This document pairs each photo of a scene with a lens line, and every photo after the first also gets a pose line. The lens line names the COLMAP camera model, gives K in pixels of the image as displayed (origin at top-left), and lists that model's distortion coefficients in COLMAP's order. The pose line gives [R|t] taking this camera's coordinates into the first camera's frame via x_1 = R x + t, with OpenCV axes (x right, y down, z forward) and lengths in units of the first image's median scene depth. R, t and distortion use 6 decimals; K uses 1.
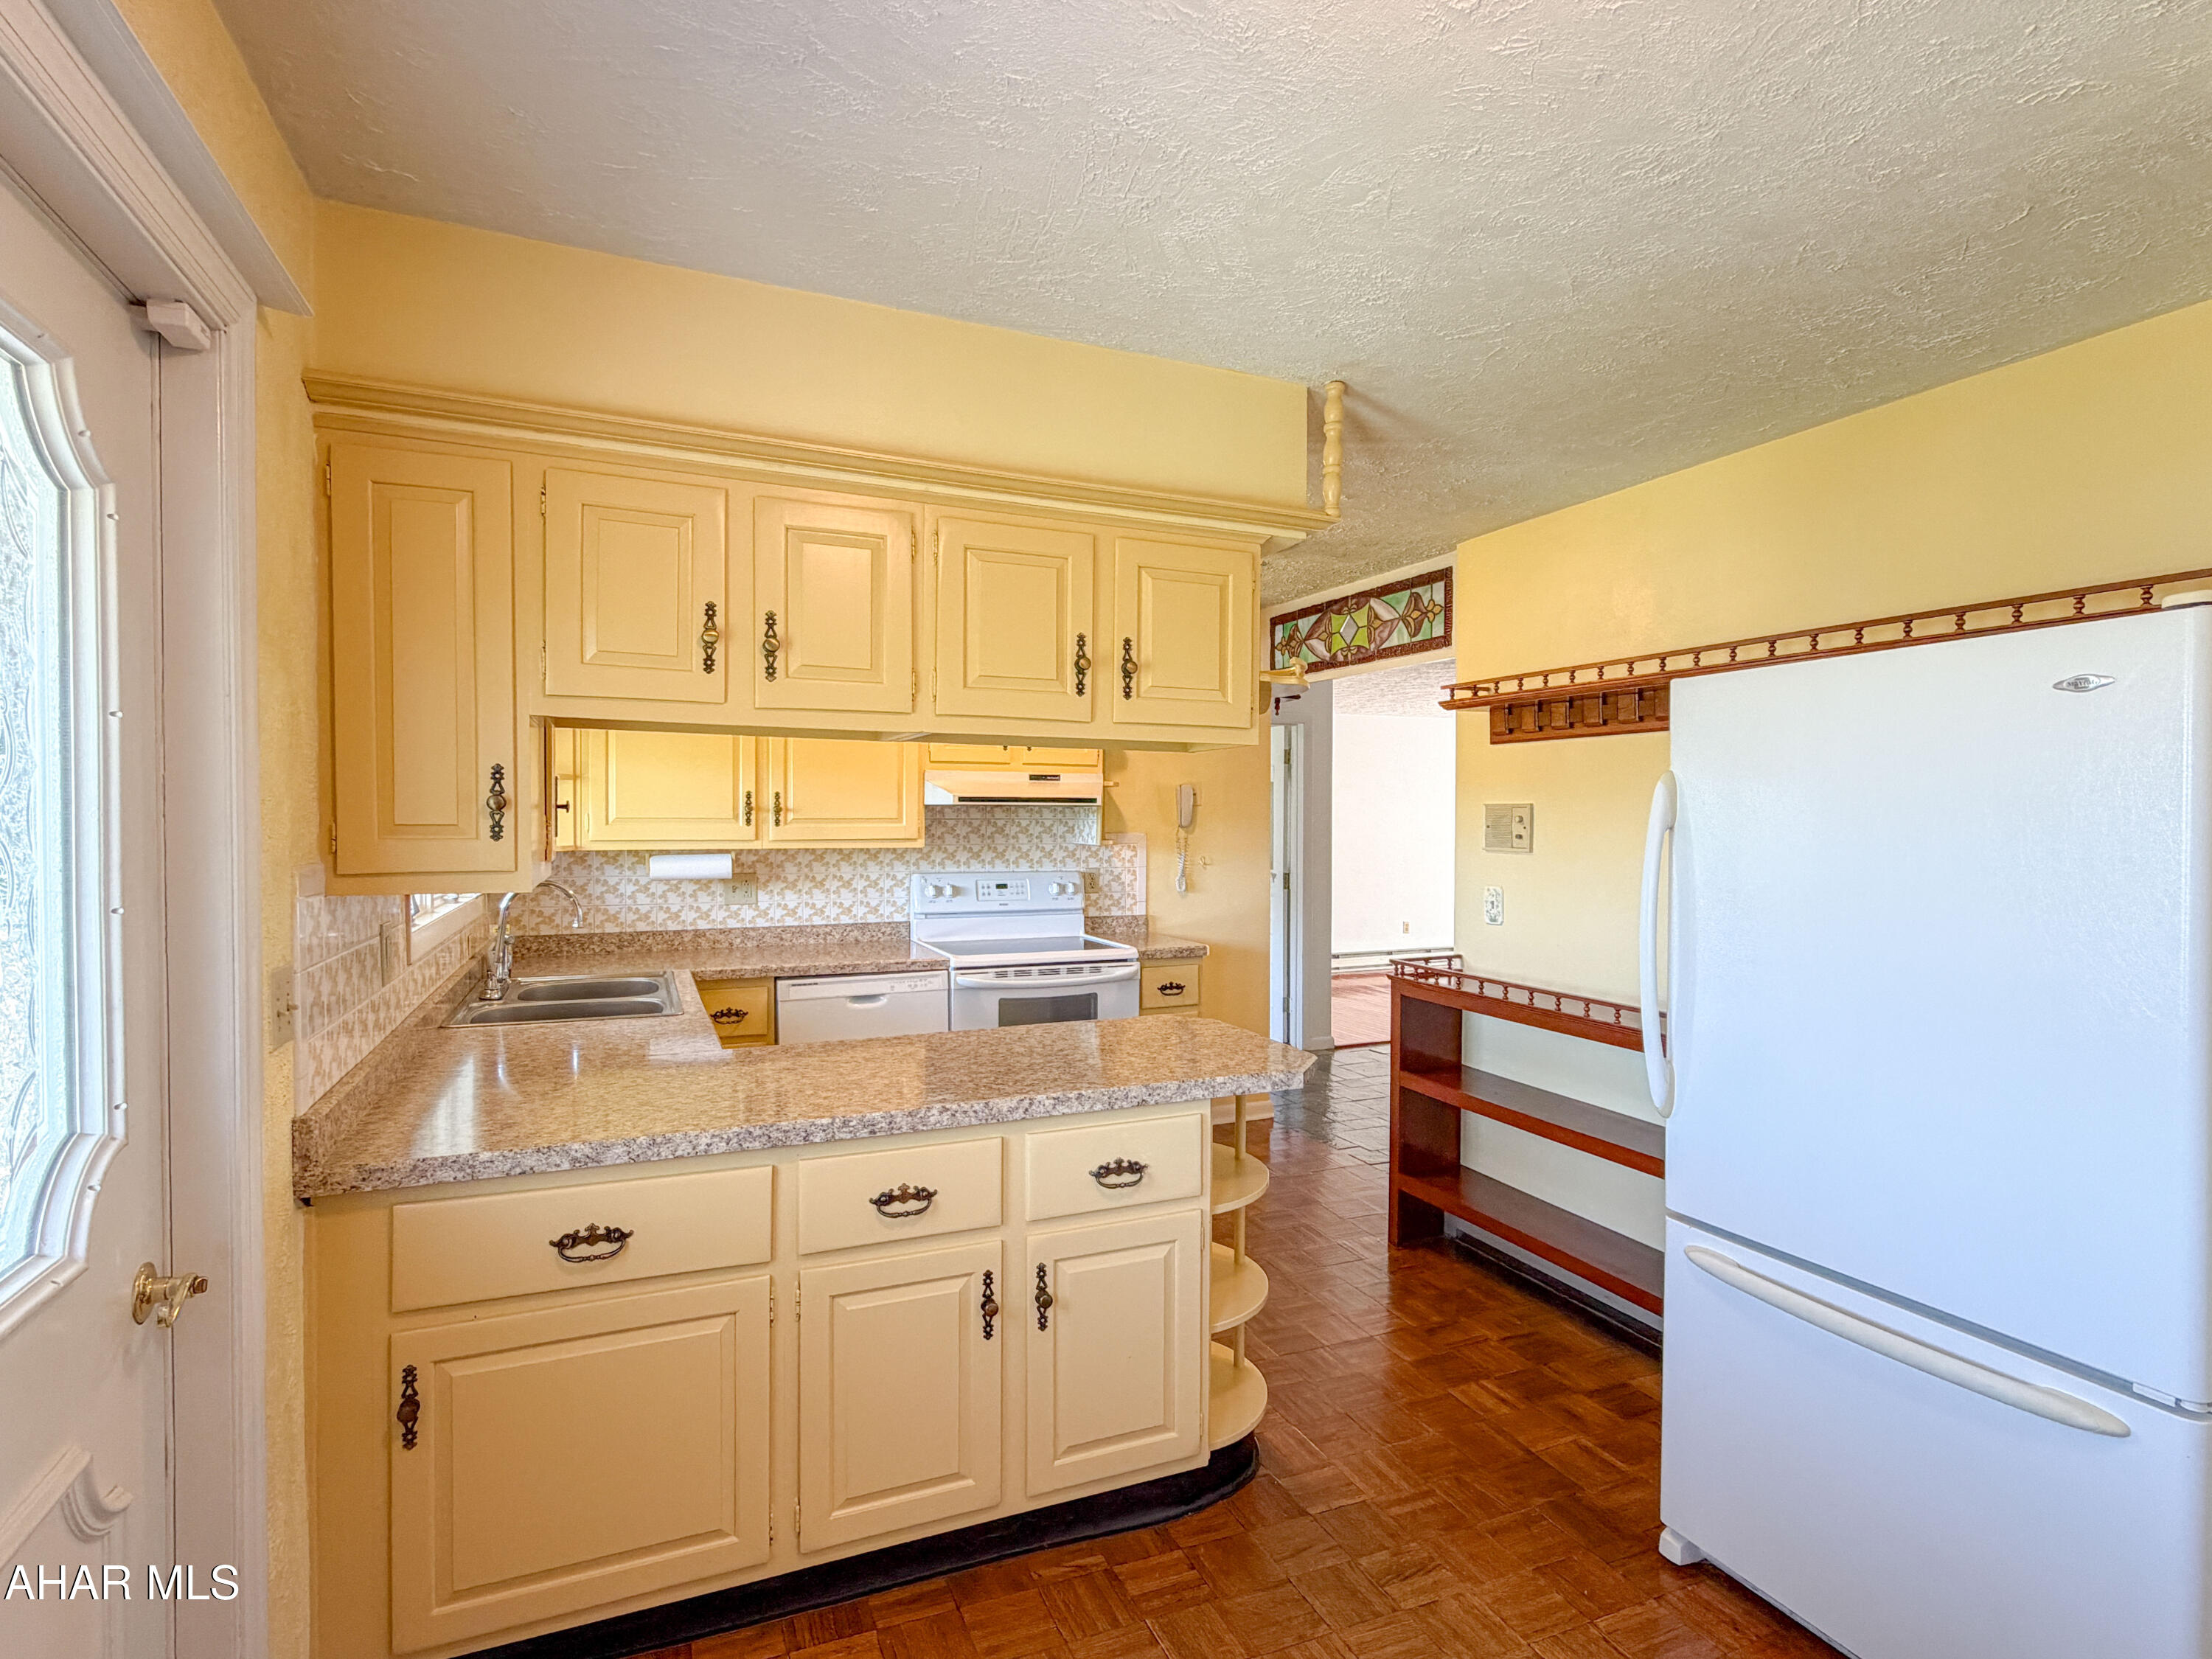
lens RADIAL K [[1114.5, 0, 1111.8], [0, 1114.5, 827.3], [0, 0, 1]] dist [-0.001012, -0.000436]
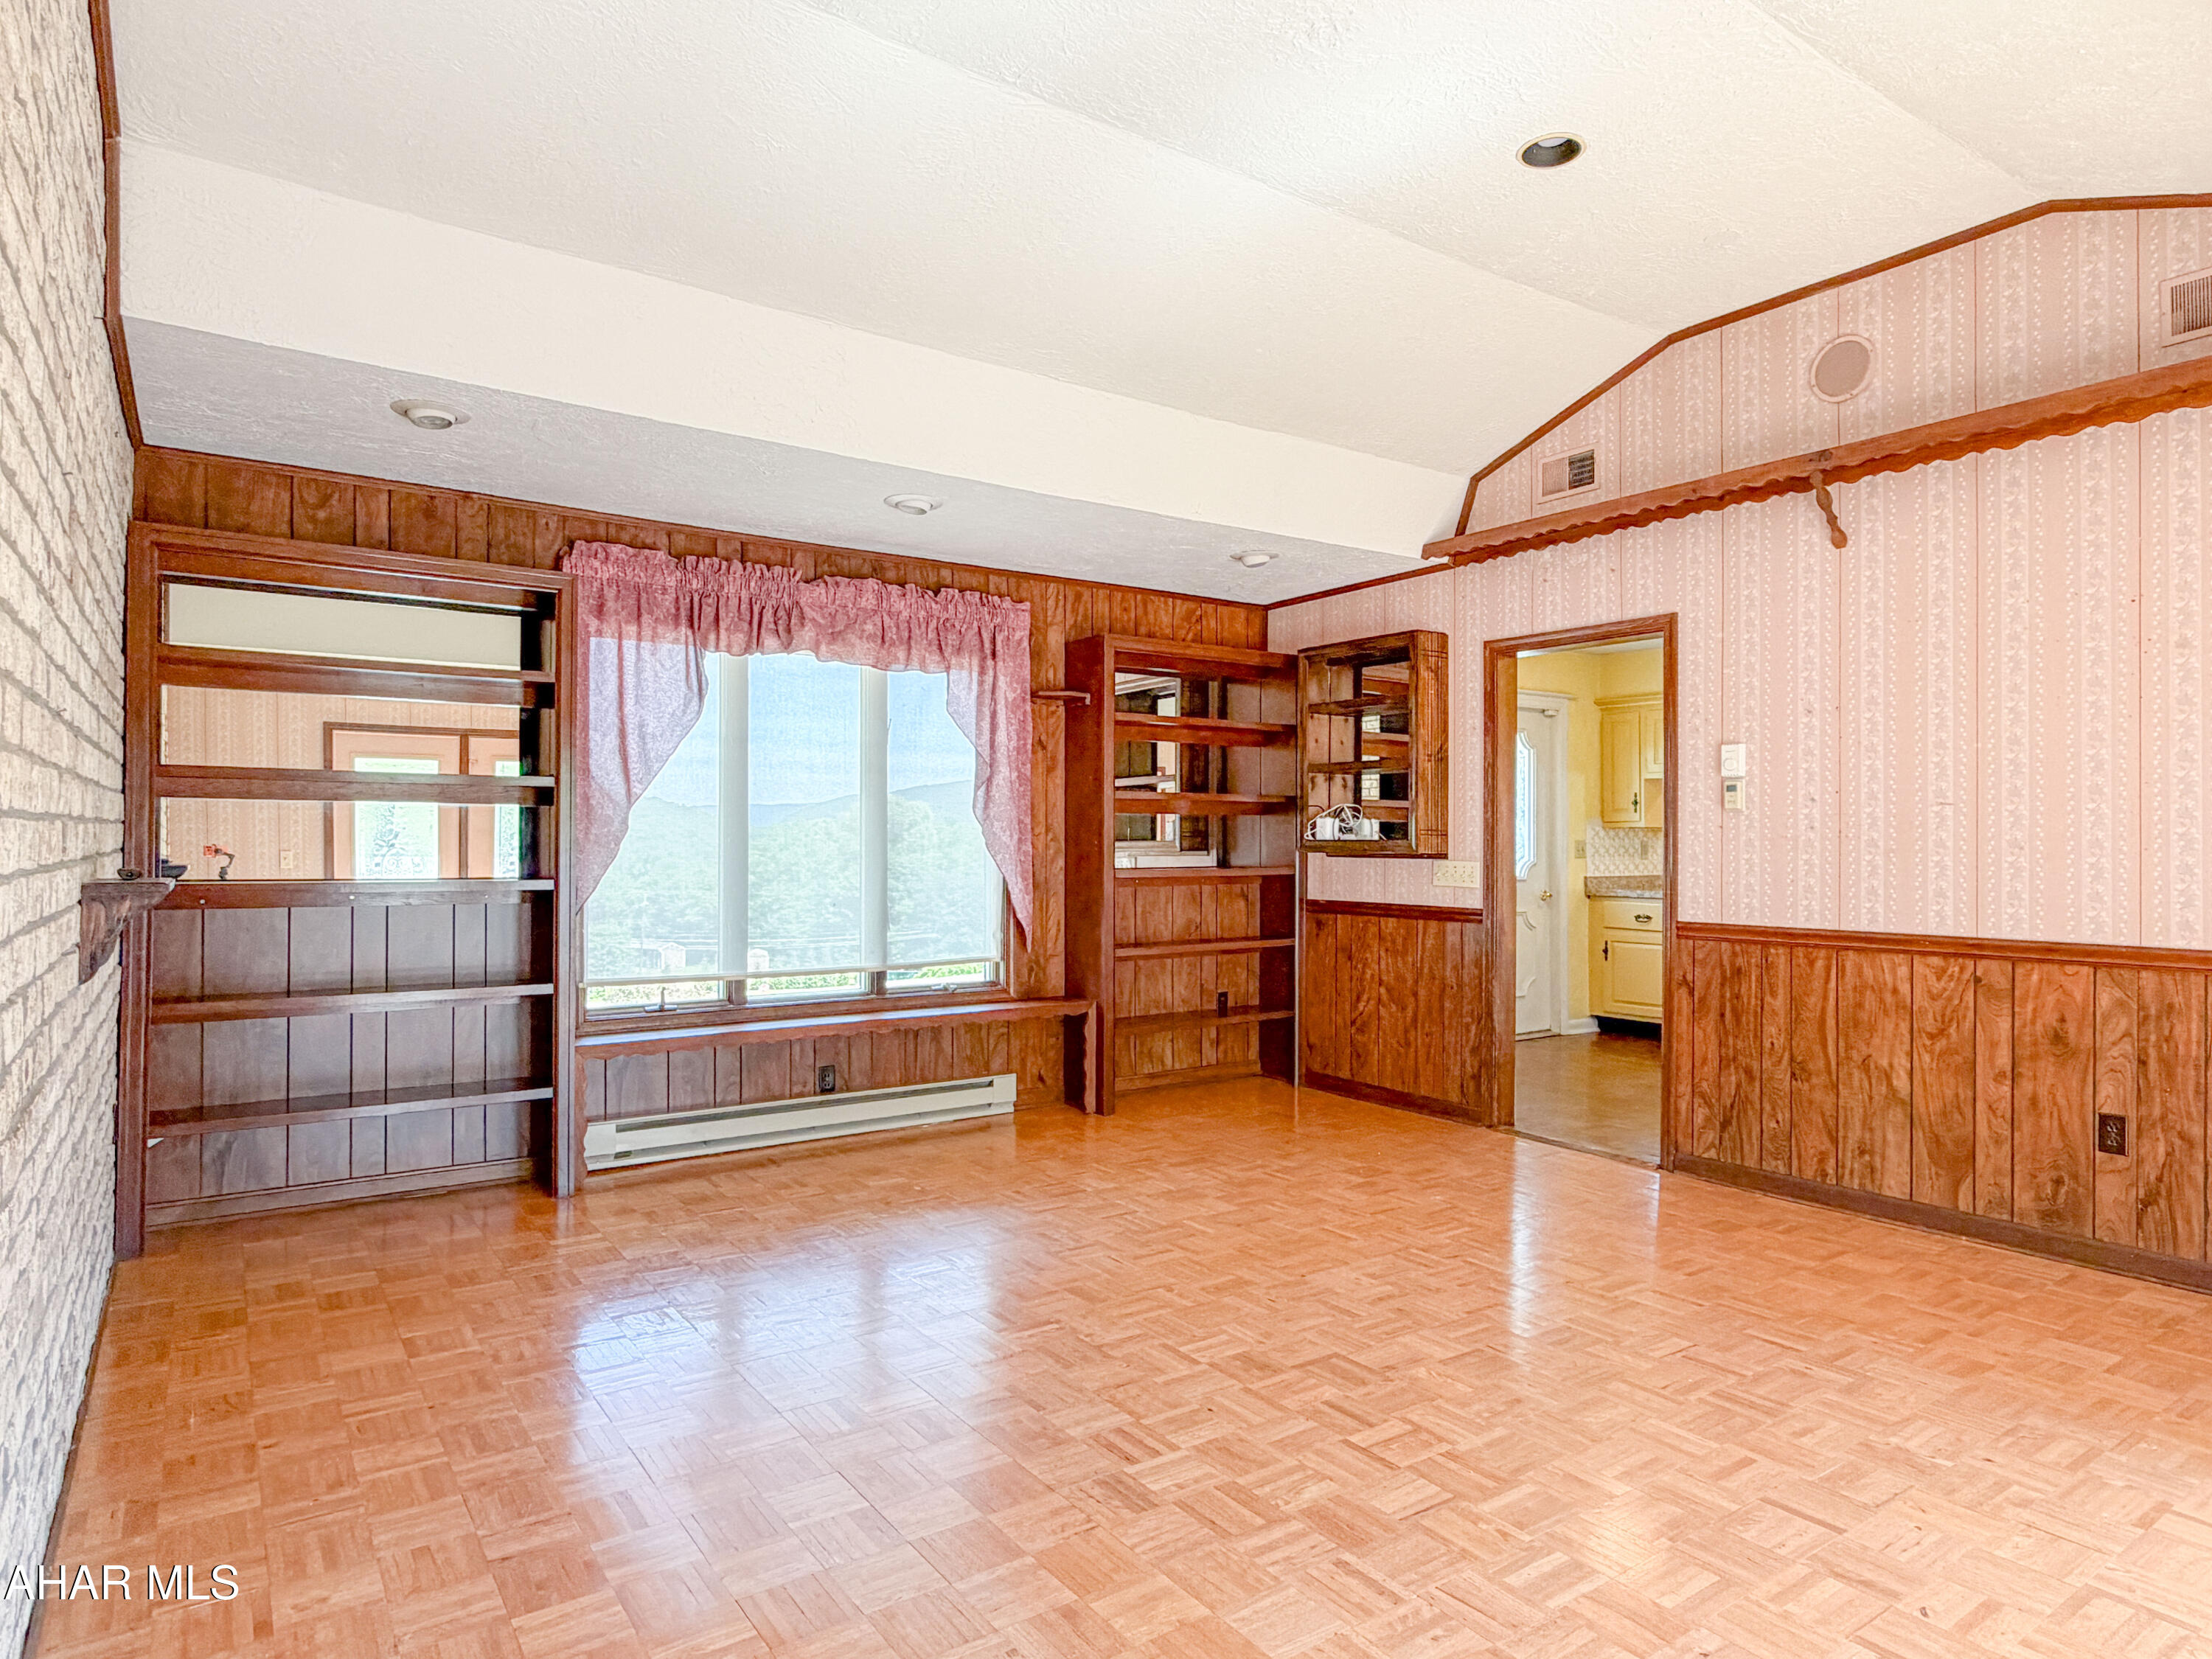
lens RADIAL K [[1290.0, 0, 1102.1], [0, 1290.0, 829.0], [0, 0, 1]] dist [-0.003018, 0.001118]
pose [[0.202487, -0.008144, -0.979251, 2.501160], [-0.012381, 0.999864, -0.010876, 0.101296], [0.979207, 0.014326, 0.202359, -1.224285]]
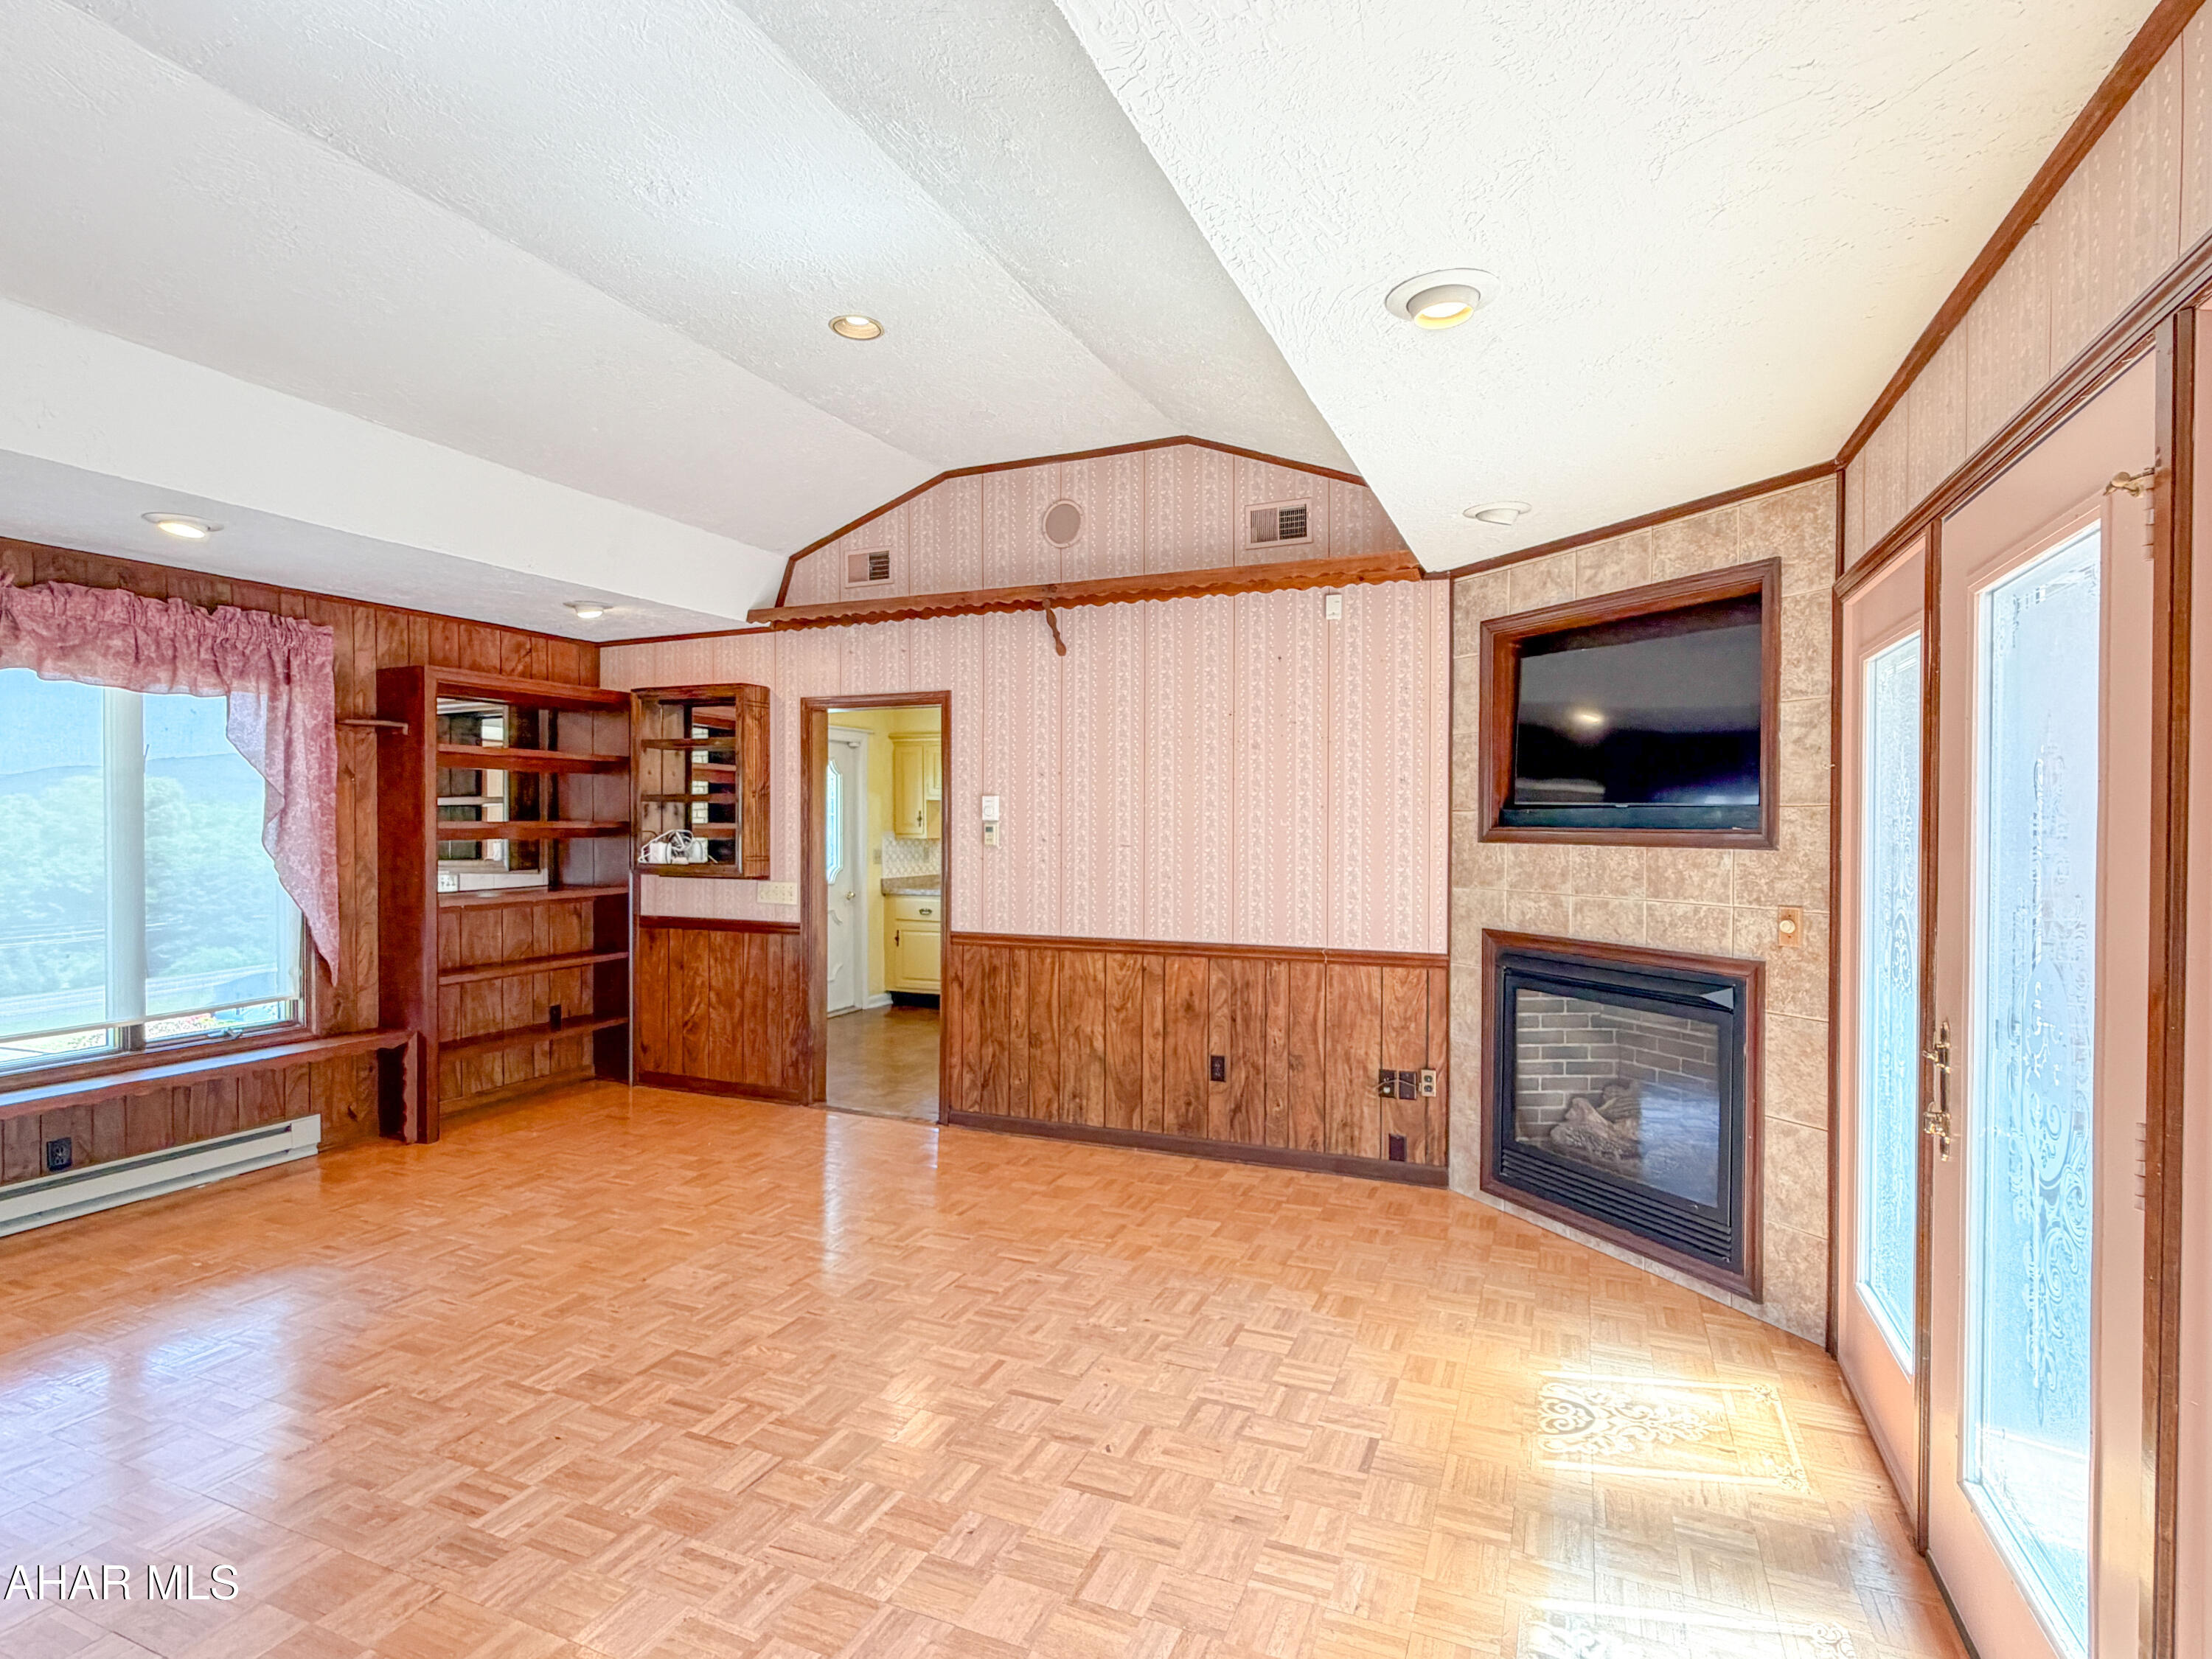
lens RADIAL K [[1114.5, 0, 1110.4], [0, 1114.5, 828.8], [0, 0, 1]] dist [-0.001012, -0.000436]
pose [[0.693449, 0.003748, -0.720496, 2.541661], [-0.006975, 0.999975, -0.001511, 0.015706], [0.720472, 0.006074, 0.693457, -1.255707]]
